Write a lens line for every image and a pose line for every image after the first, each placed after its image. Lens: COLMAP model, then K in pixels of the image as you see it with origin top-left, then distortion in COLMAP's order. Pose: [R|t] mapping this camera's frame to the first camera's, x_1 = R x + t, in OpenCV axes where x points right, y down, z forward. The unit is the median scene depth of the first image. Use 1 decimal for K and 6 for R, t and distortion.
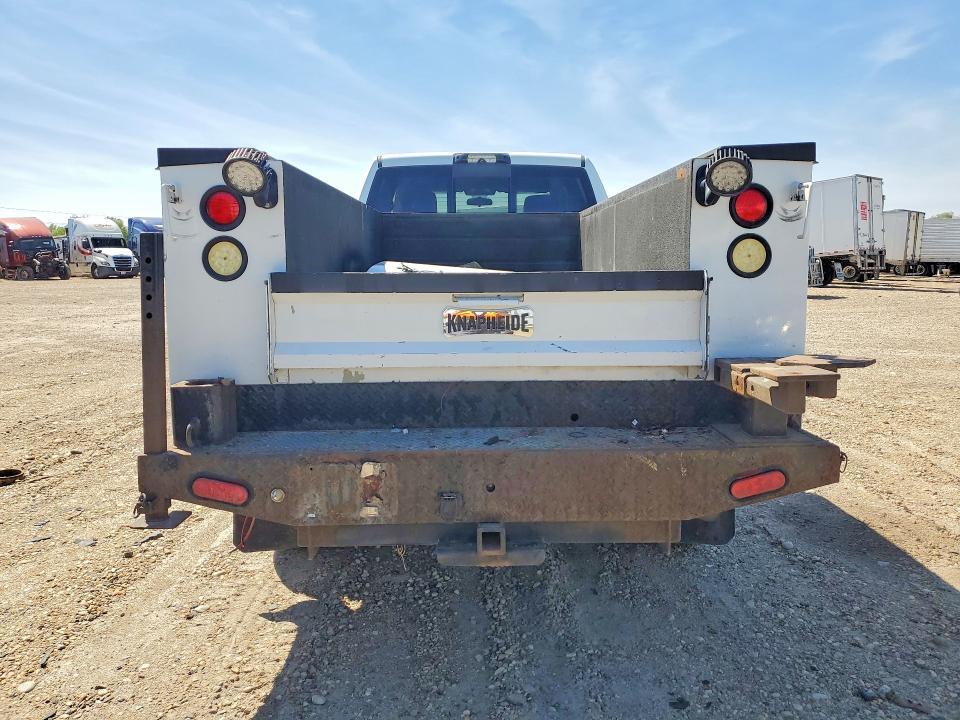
lens RADIAL K [[755.9, 0, 479.7], [0, 755.9, 357.7], [0, 0, 1]] dist [0.008592, -0.000132]
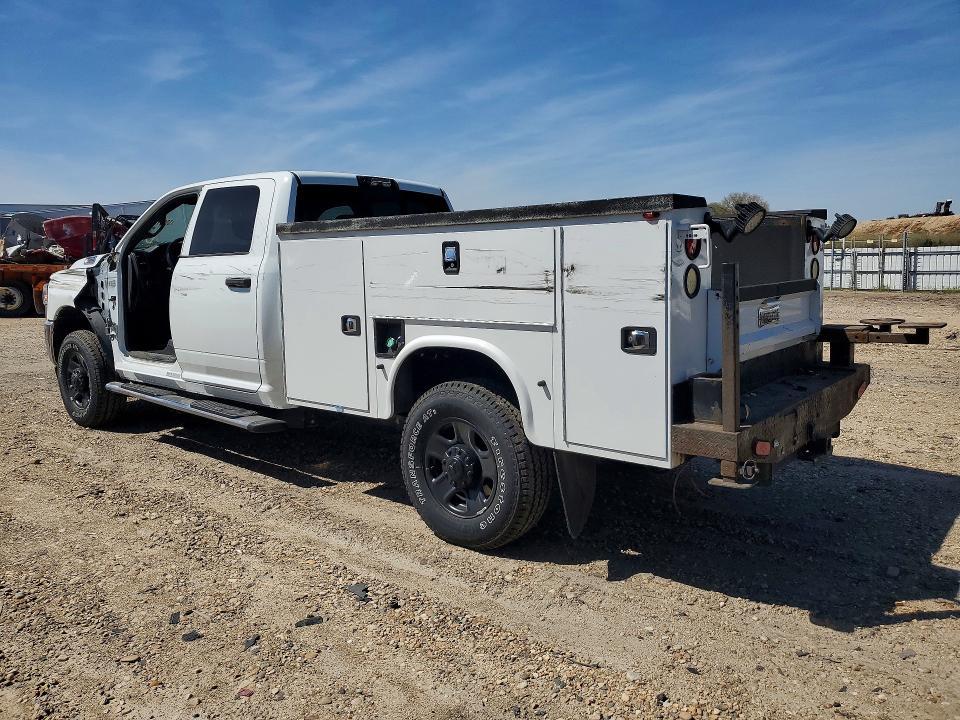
lens RADIAL K [[755.9, 0, 480.9], [0, 755.9, 357.1], [0, 0, 1]] dist [0.008592, -0.000132]
pose [[0.641096, -0.107847, 0.759845, -0.745992], [0.116421, 0.992285, 0.042612, -0.047175], [-0.758579, 0.061144, 0.648706, 0.211765]]
